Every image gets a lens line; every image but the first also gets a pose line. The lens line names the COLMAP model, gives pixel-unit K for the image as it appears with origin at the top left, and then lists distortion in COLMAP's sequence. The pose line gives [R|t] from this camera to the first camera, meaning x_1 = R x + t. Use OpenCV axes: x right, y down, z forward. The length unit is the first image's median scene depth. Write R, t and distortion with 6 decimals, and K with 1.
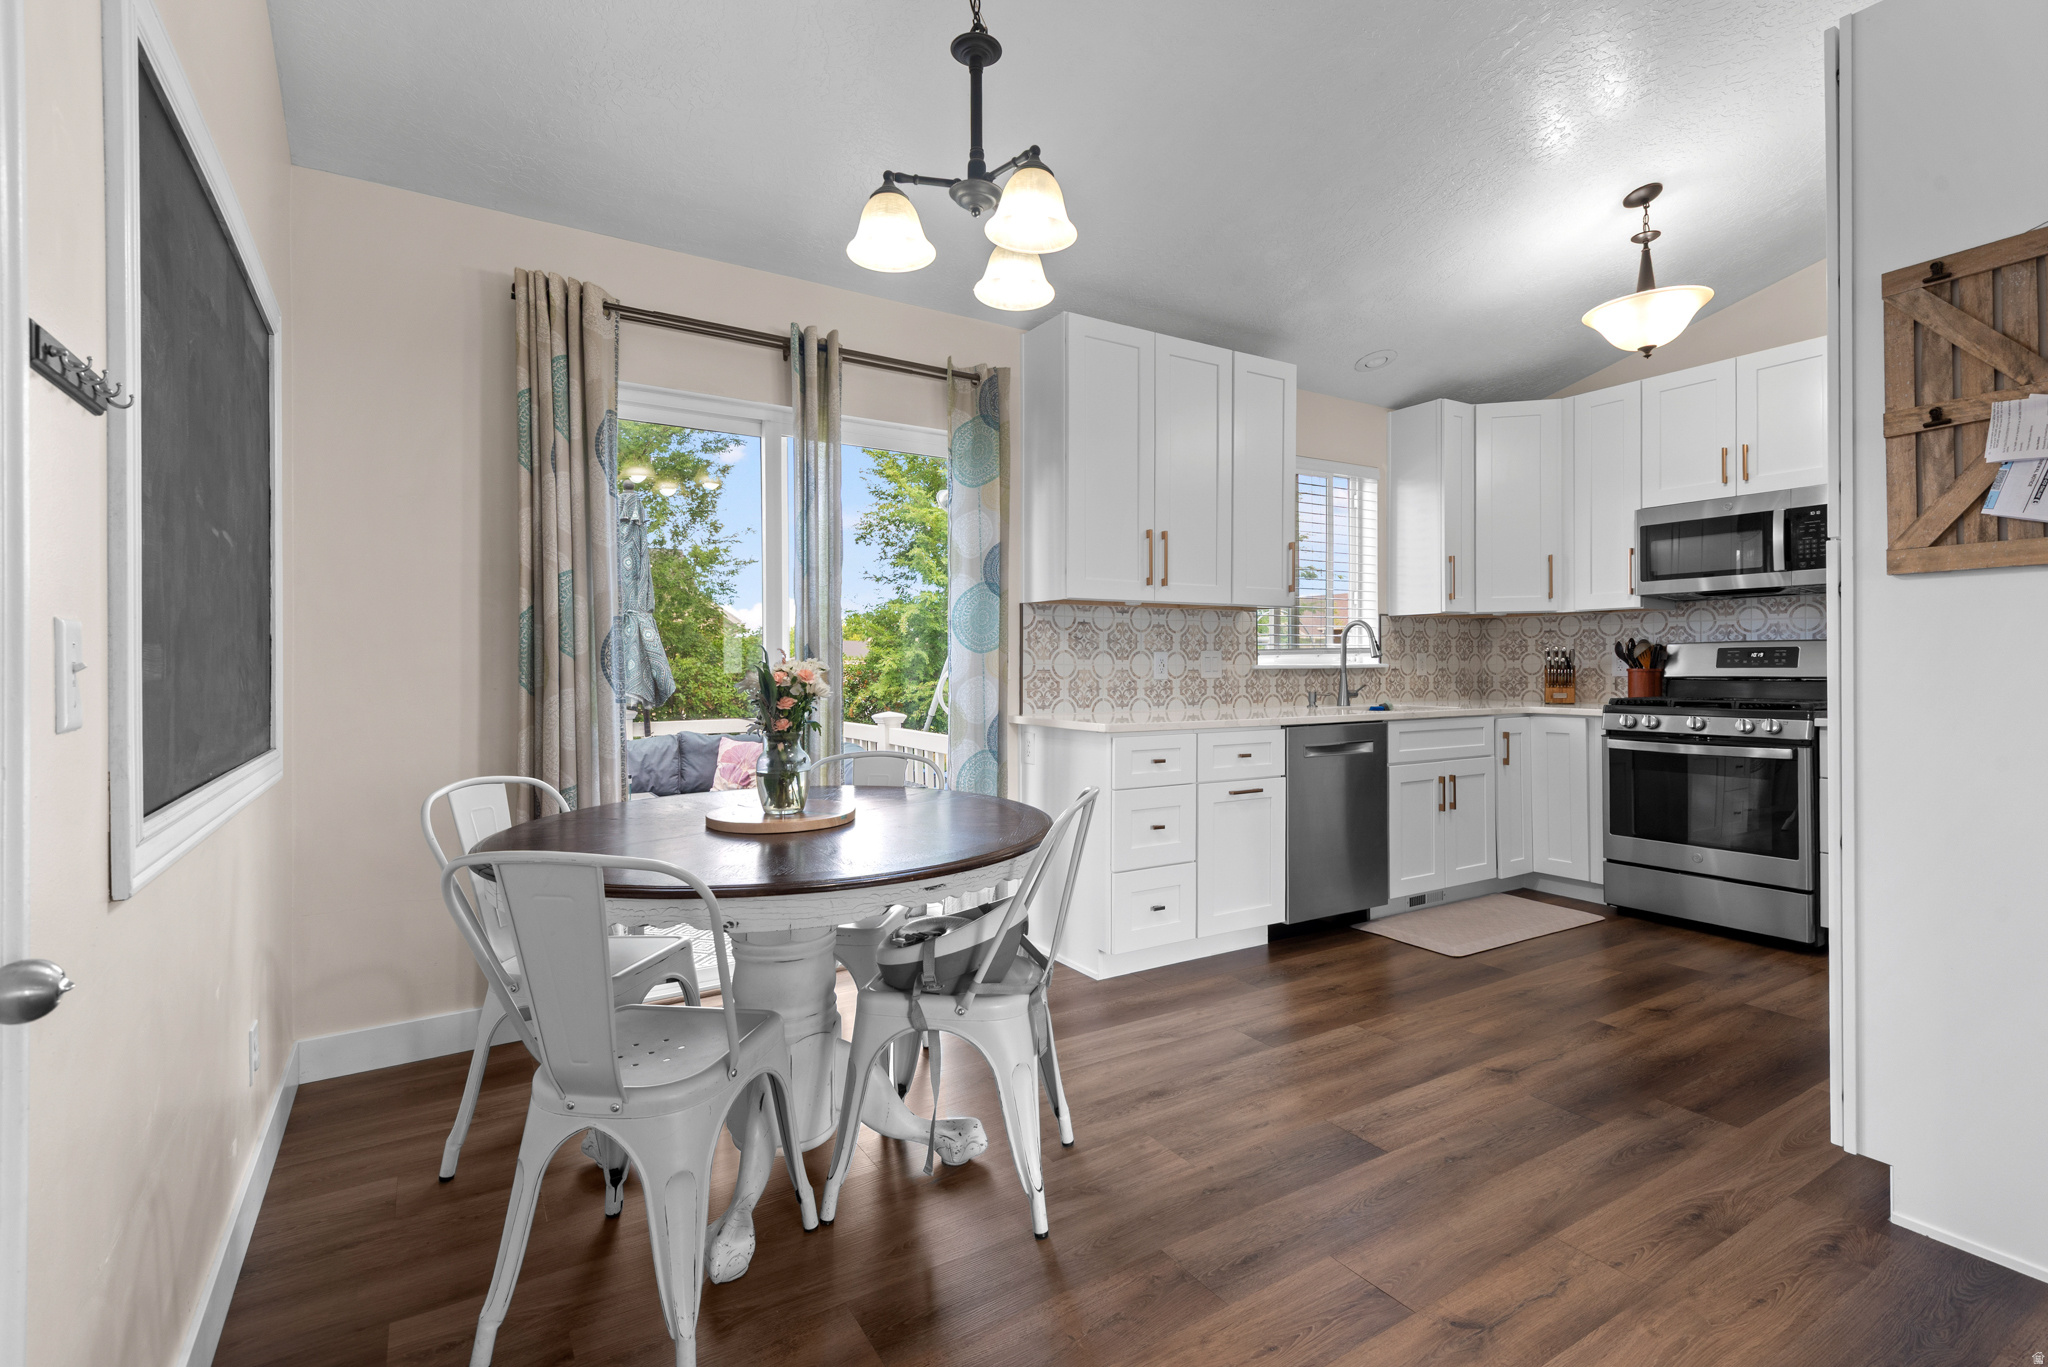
lens RADIAL K [[922.9, 0, 1024.9], [0, 922.9, 672.4], [0, 0, 1]] dist [0.020474, -0.006681]
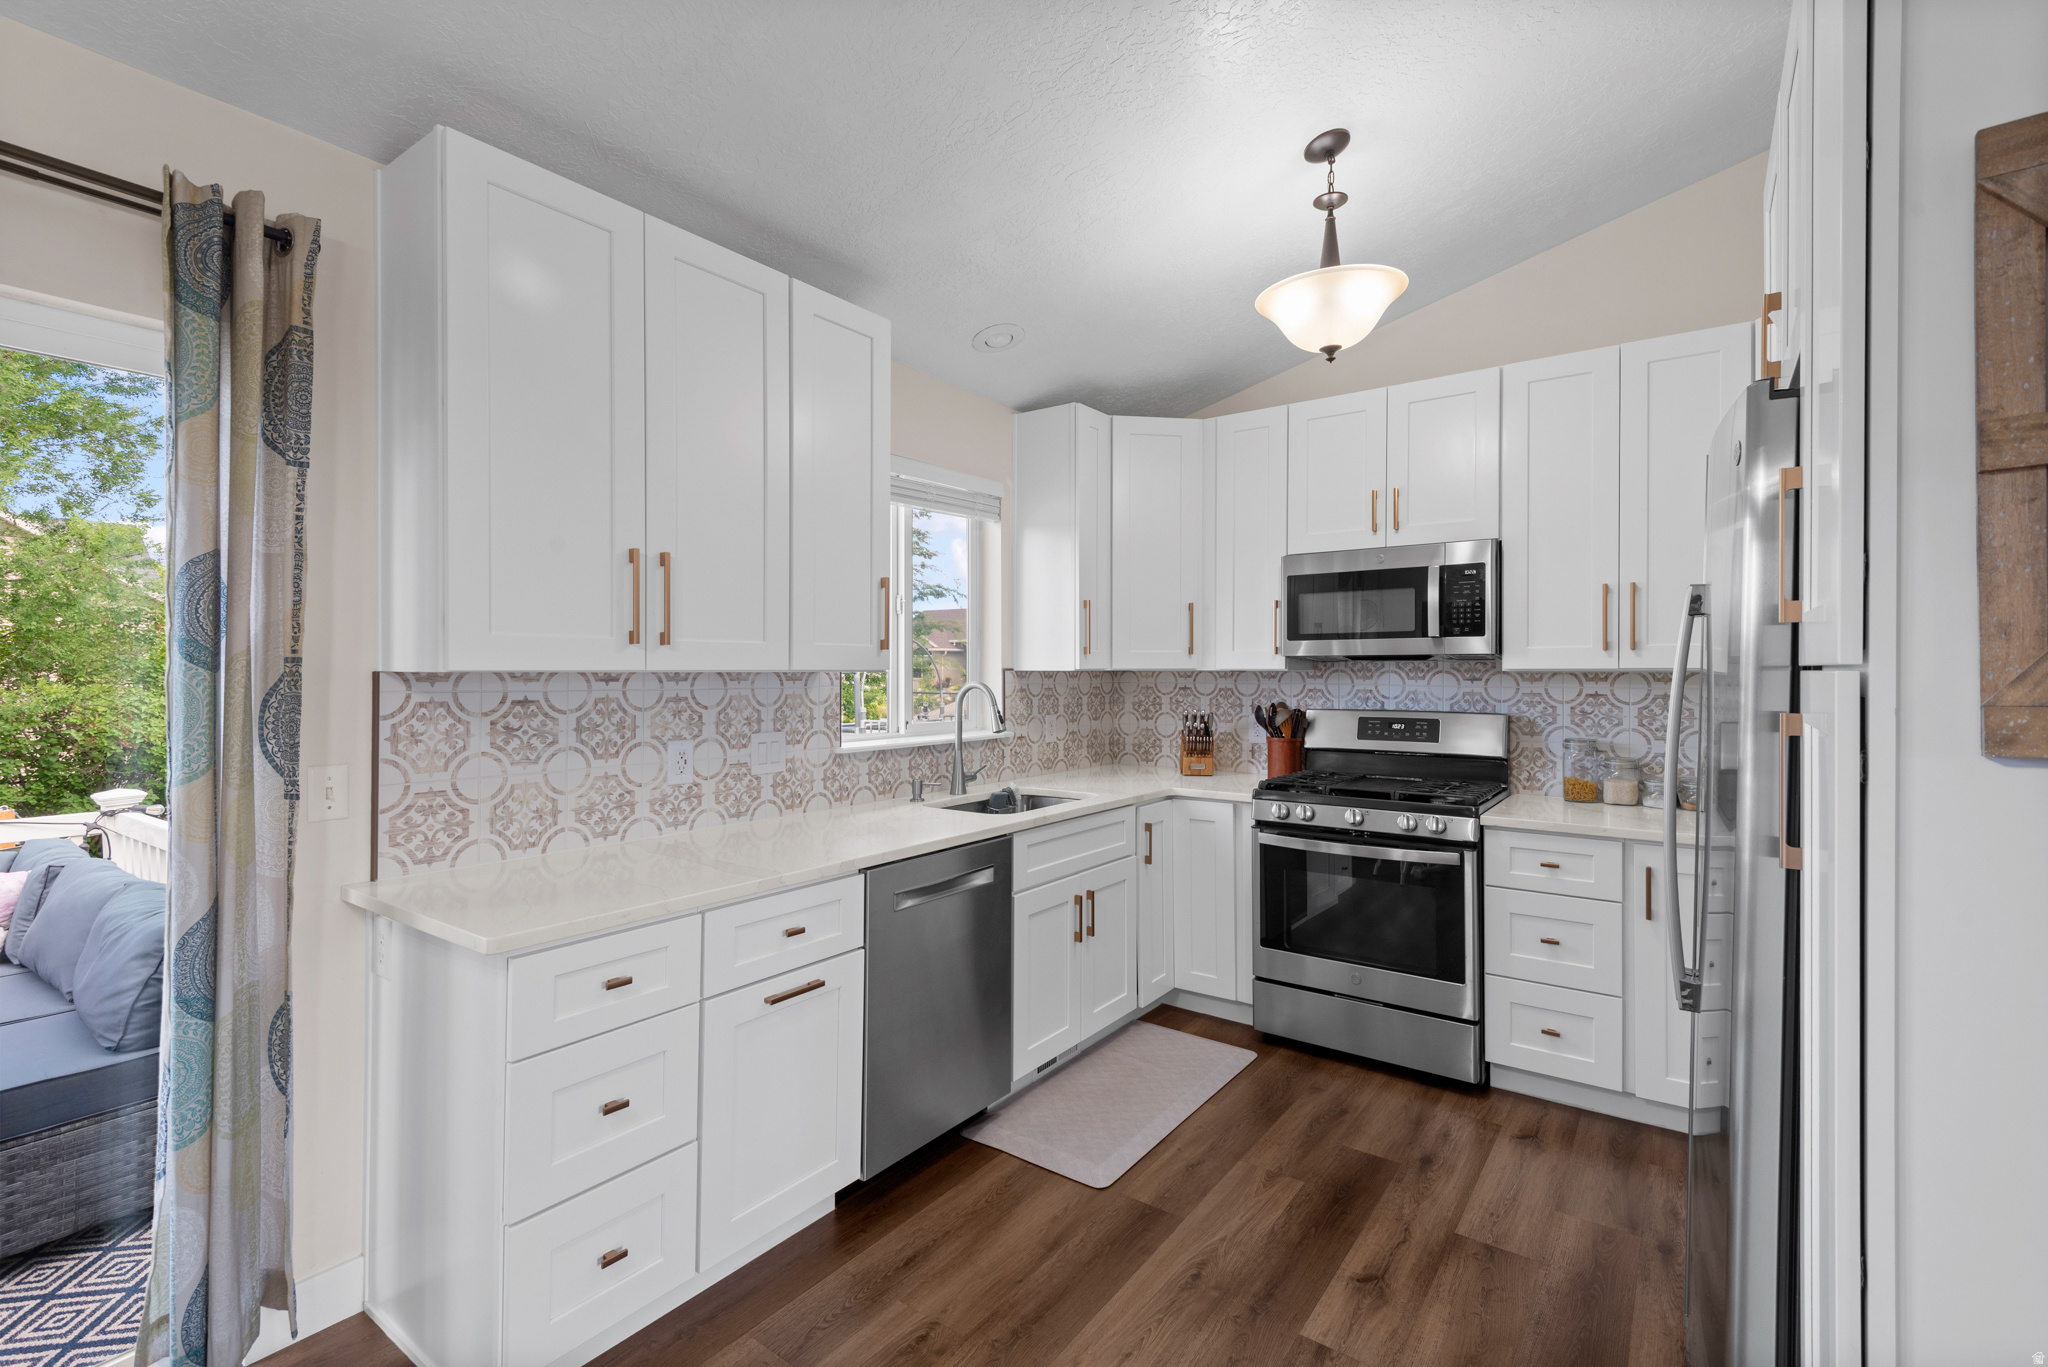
lens RADIAL K [[922.9, 0, 995.0], [0, 922.9, 661.8], [0, 0, 1]] dist [0.020474, -0.006681]
pose [[0.937173, 0.012826, 0.348629, 0.126274], [-0.005112, 0.999722, -0.023036, -0.062143], [-0.348827, 0.019806, 0.936978, 0.327061]]
